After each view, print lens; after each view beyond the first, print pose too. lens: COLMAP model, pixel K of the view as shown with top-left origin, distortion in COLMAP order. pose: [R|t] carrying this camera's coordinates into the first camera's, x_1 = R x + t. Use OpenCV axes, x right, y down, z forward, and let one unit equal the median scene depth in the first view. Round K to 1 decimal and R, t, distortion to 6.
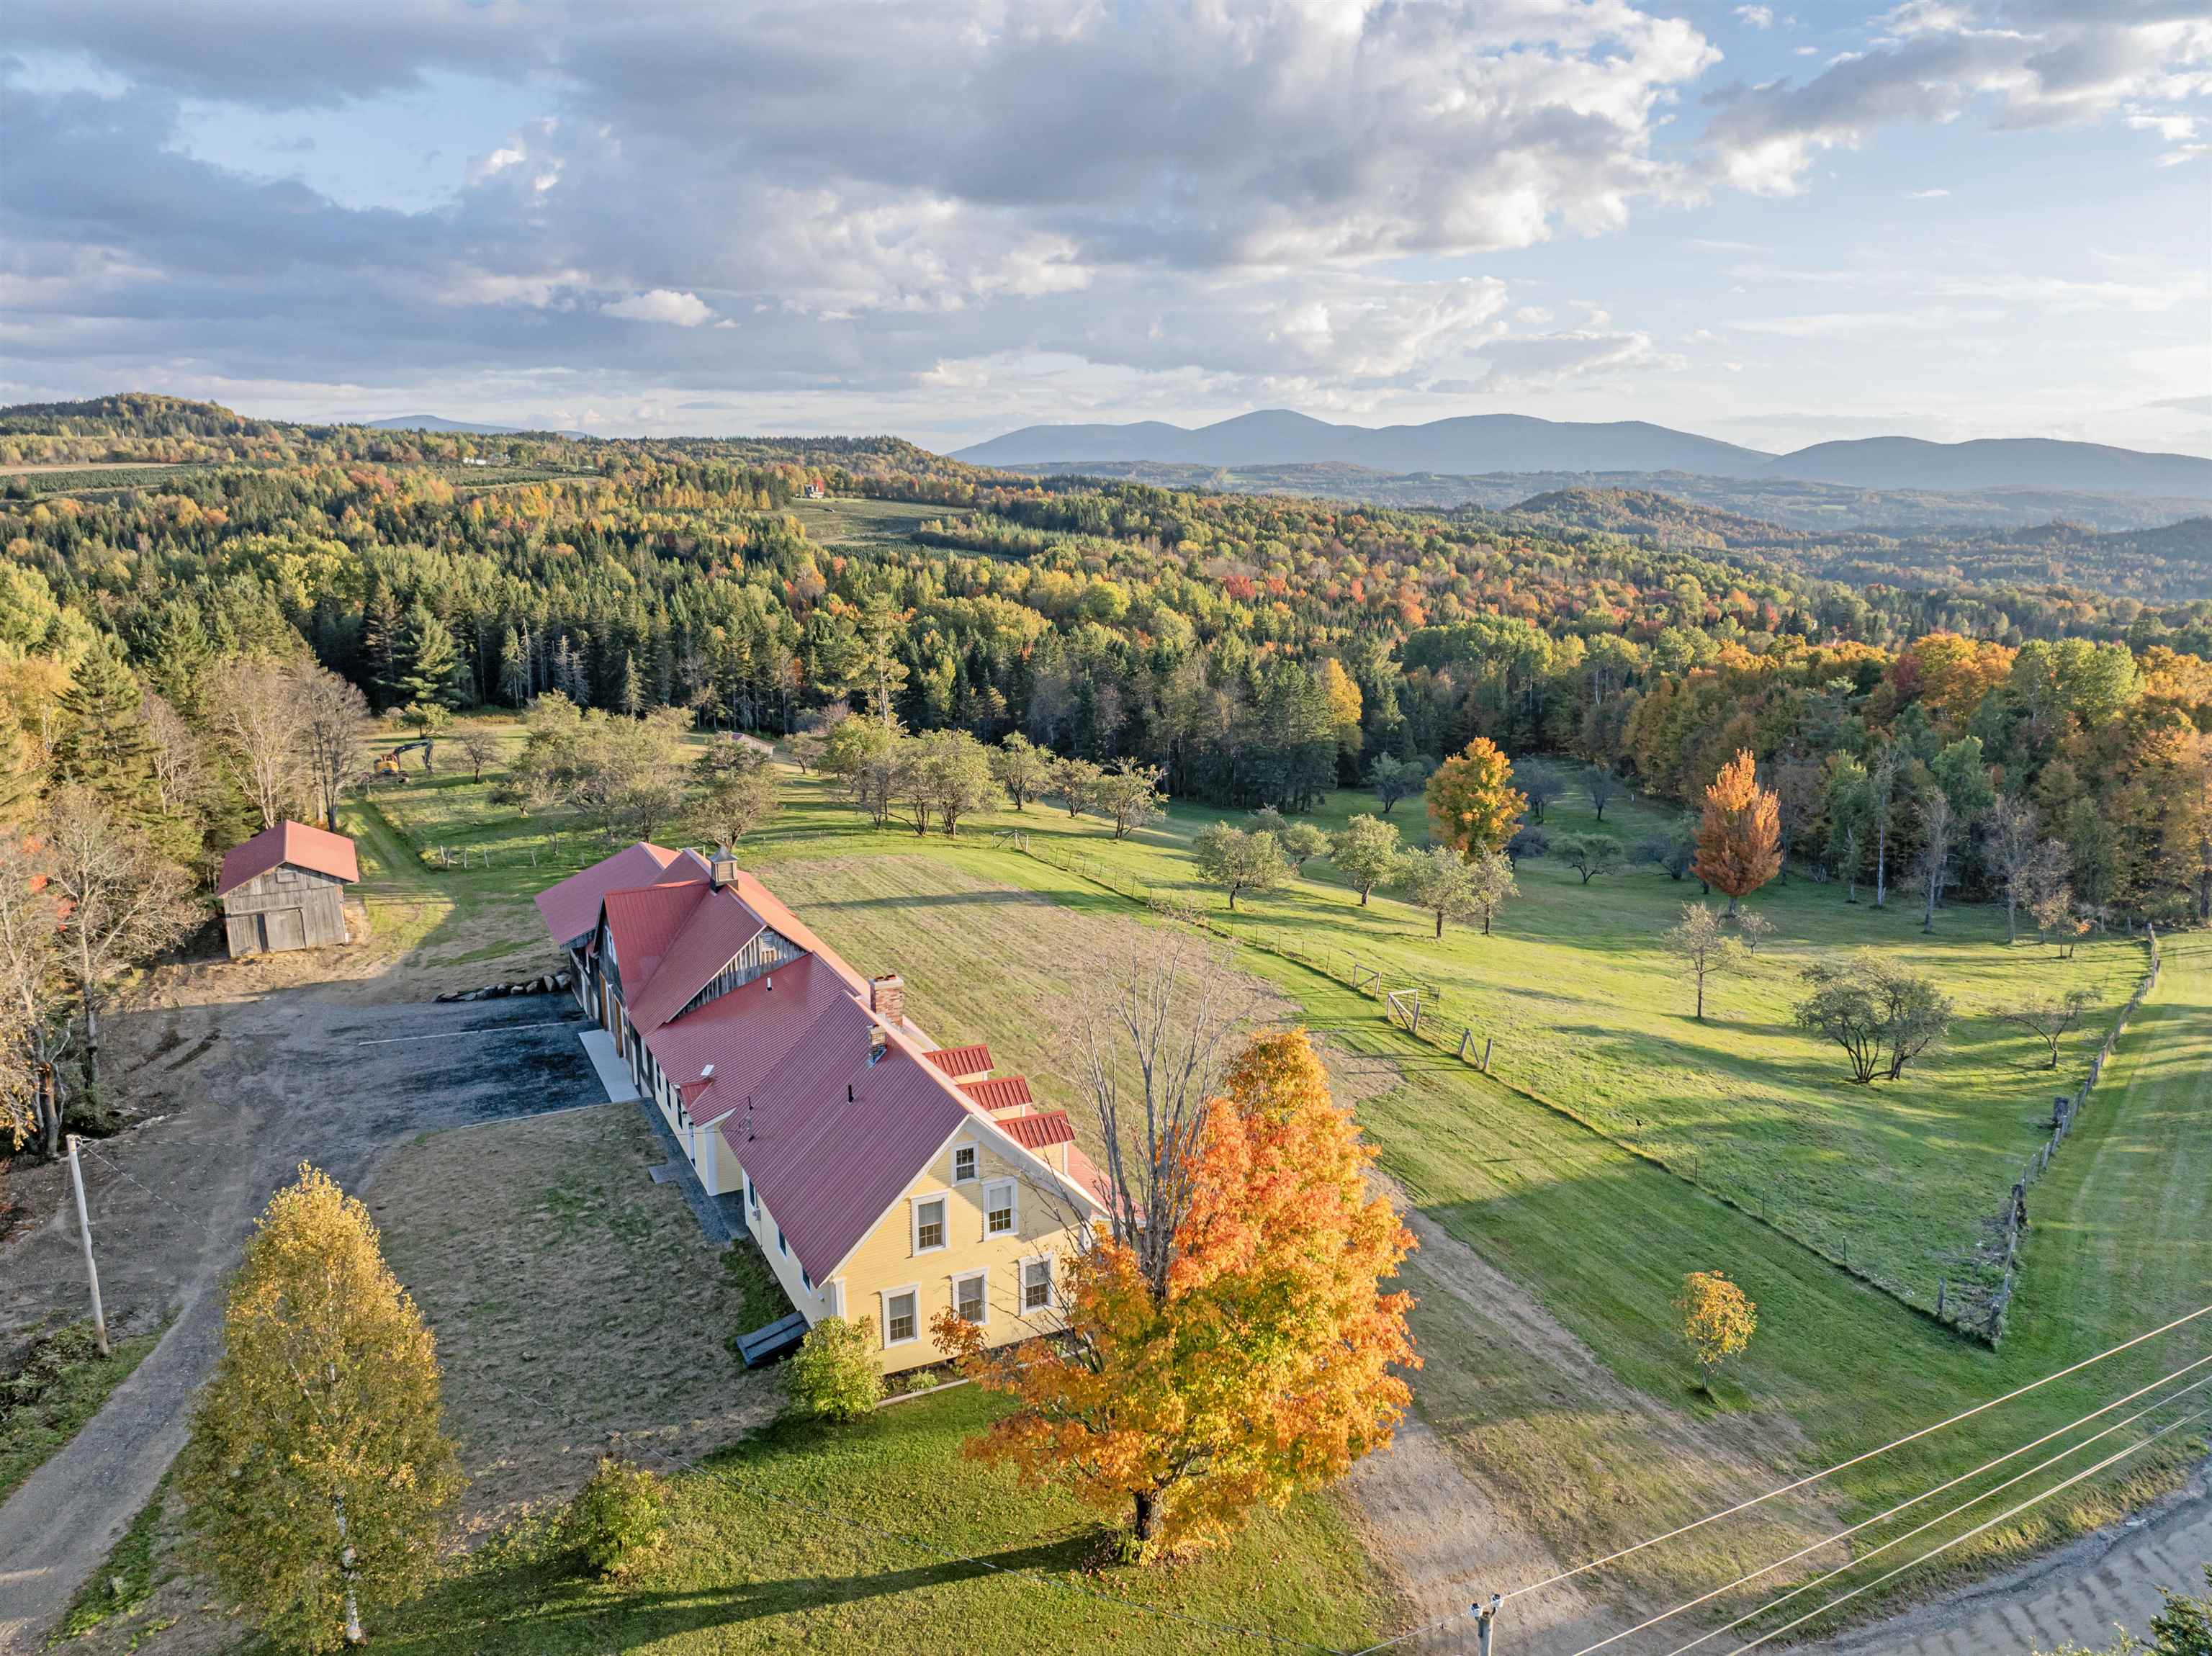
lens RADIAL K [[1558.5, 0, 1105.2], [0, 1558.5, 820.8], [0, 0, 1]] dist [-0.032144, 0.004181]
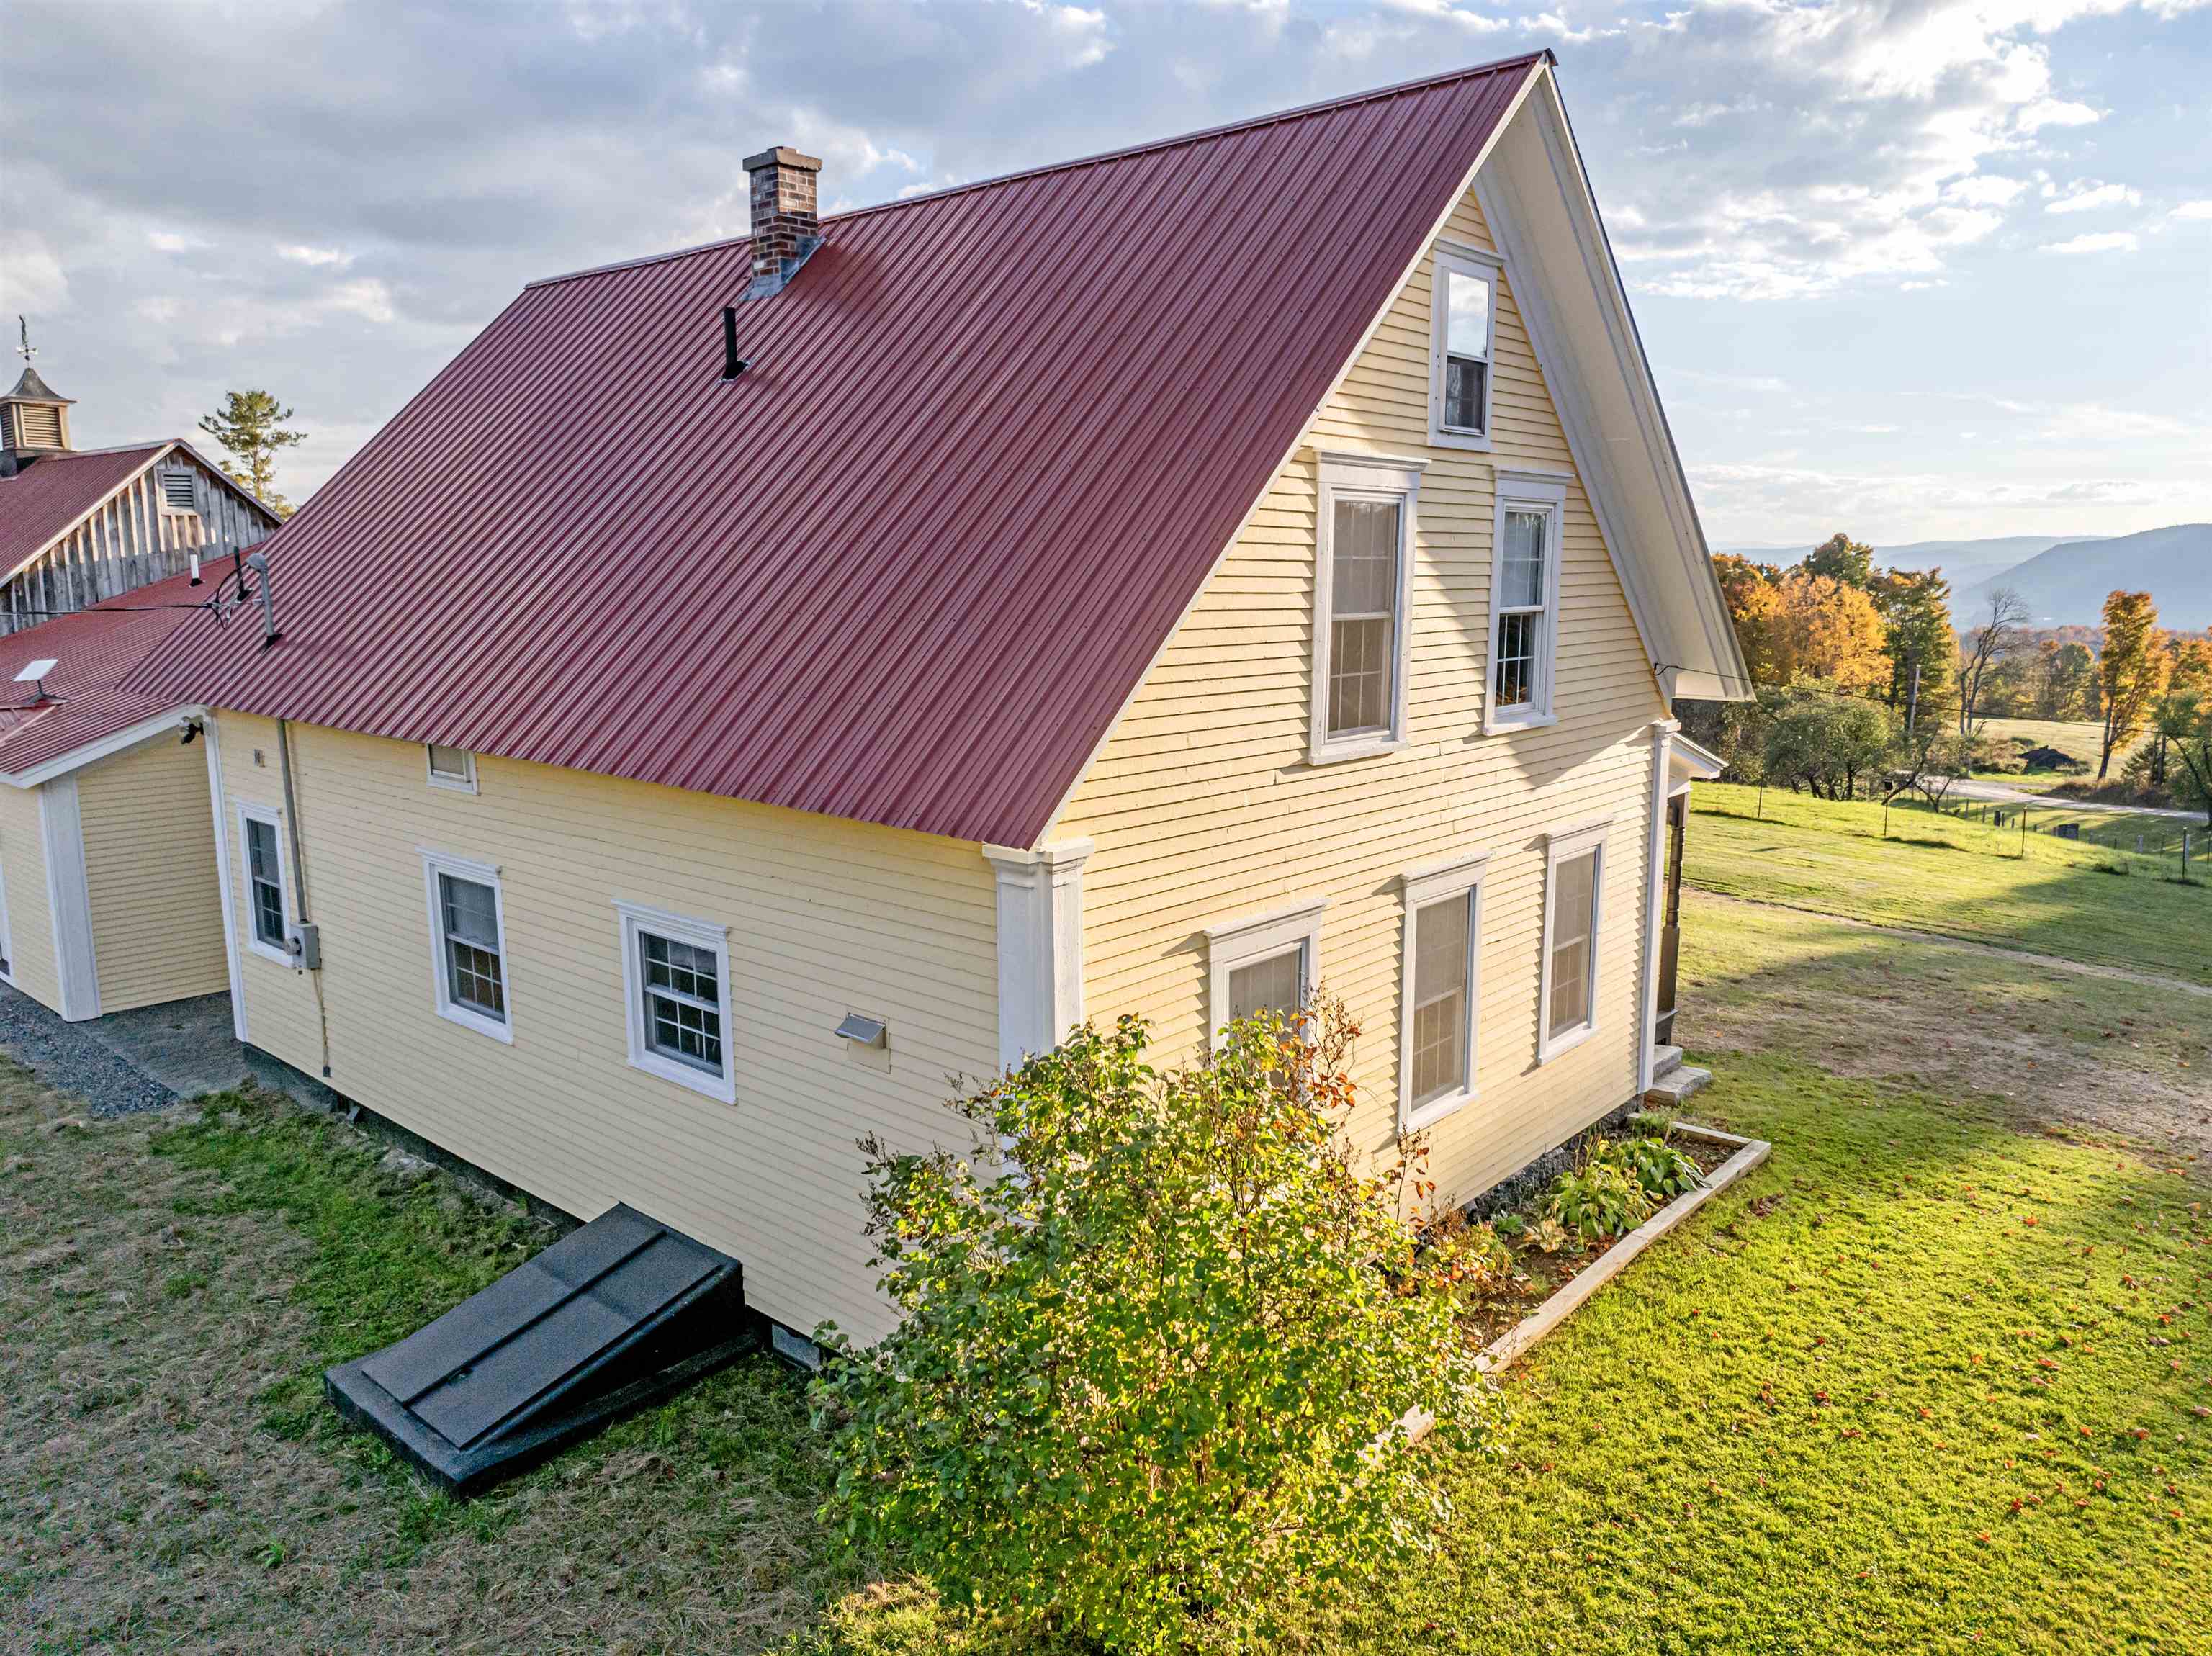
lens RADIAL K [[1558.5, 0, 1119.8], [0, 1558.5, 826.9], [0, 0, 1]] dist [-0.032144, 0.004181]
pose [[0.919894, -0.063343, 0.387017, -0.218466], [0.080205, 0.996397, -0.027556, 0.278492], [-0.383878, 0.056389, 0.921661, 0.777647]]
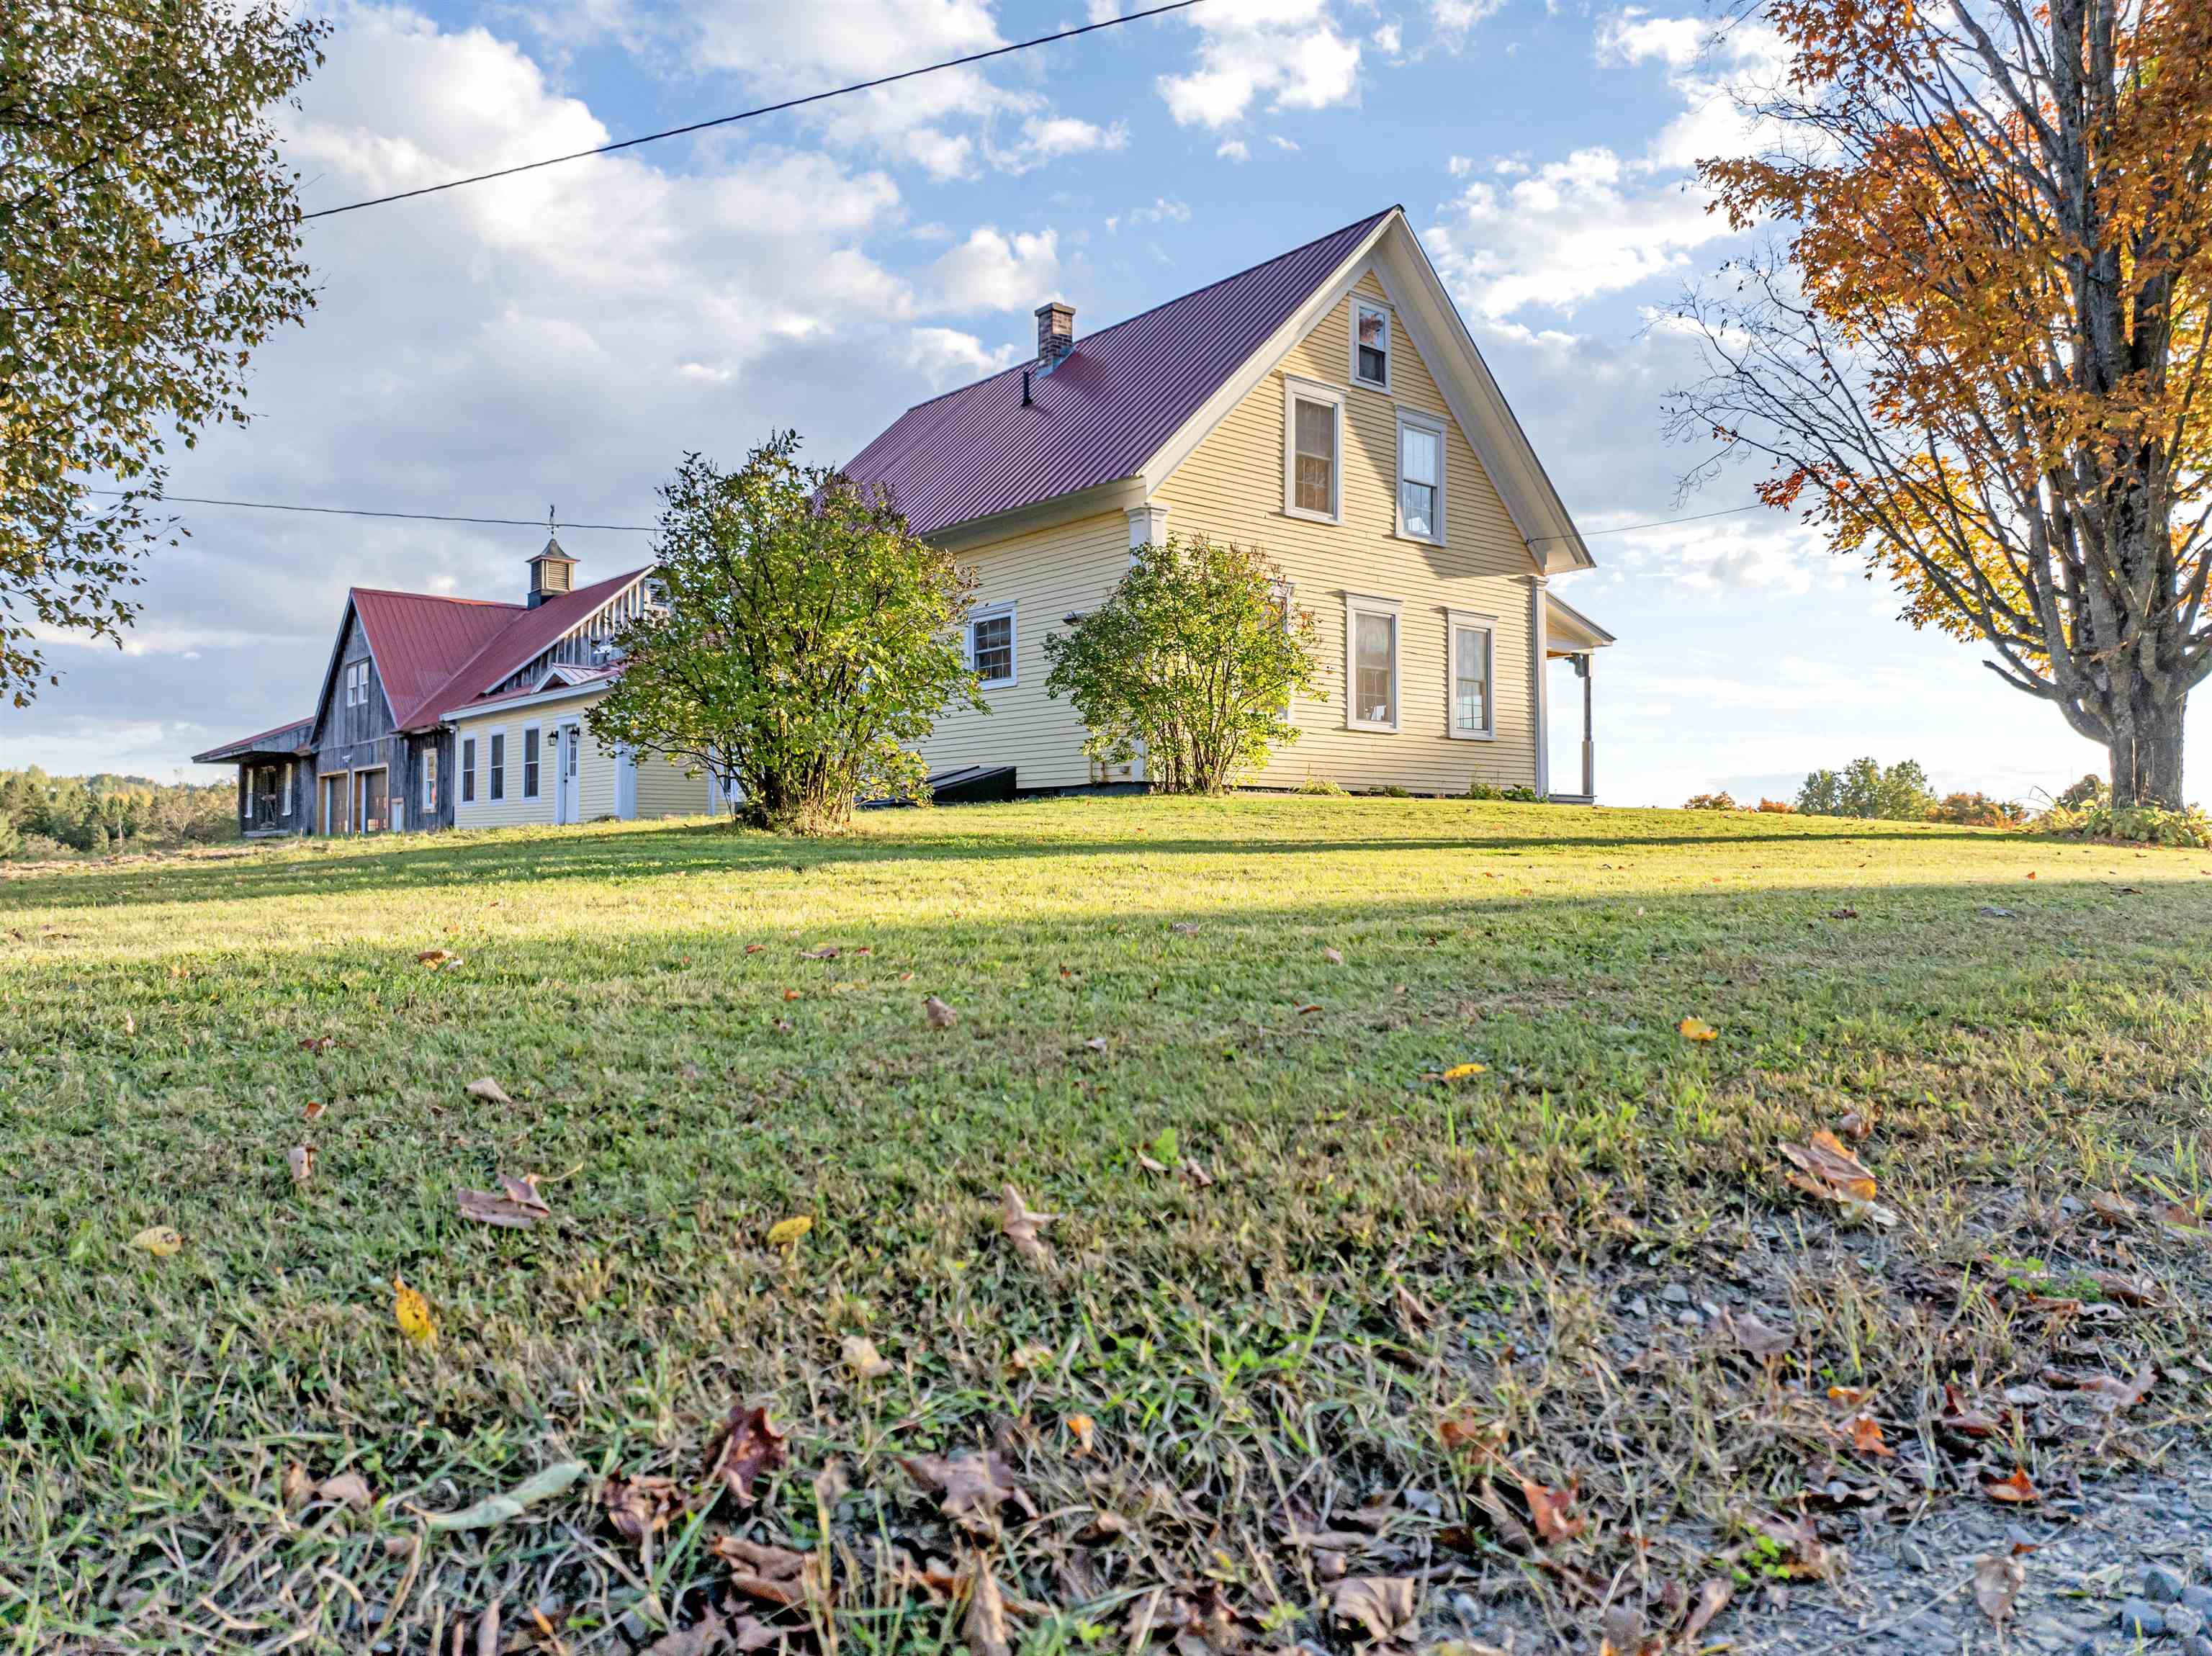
lens RADIAL K [[1558.5, 0, 1101.4], [0, 1558.5, 835.1], [0, 0, 1]] dist [-0.032144, 0.004181]
pose [[0.974398, 0.007046, 0.224719, -0.263888], [0.043287, 0.974929, -0.218263, 0.446787], [-0.220623, 0.222402, 0.949664, 0.572717]]
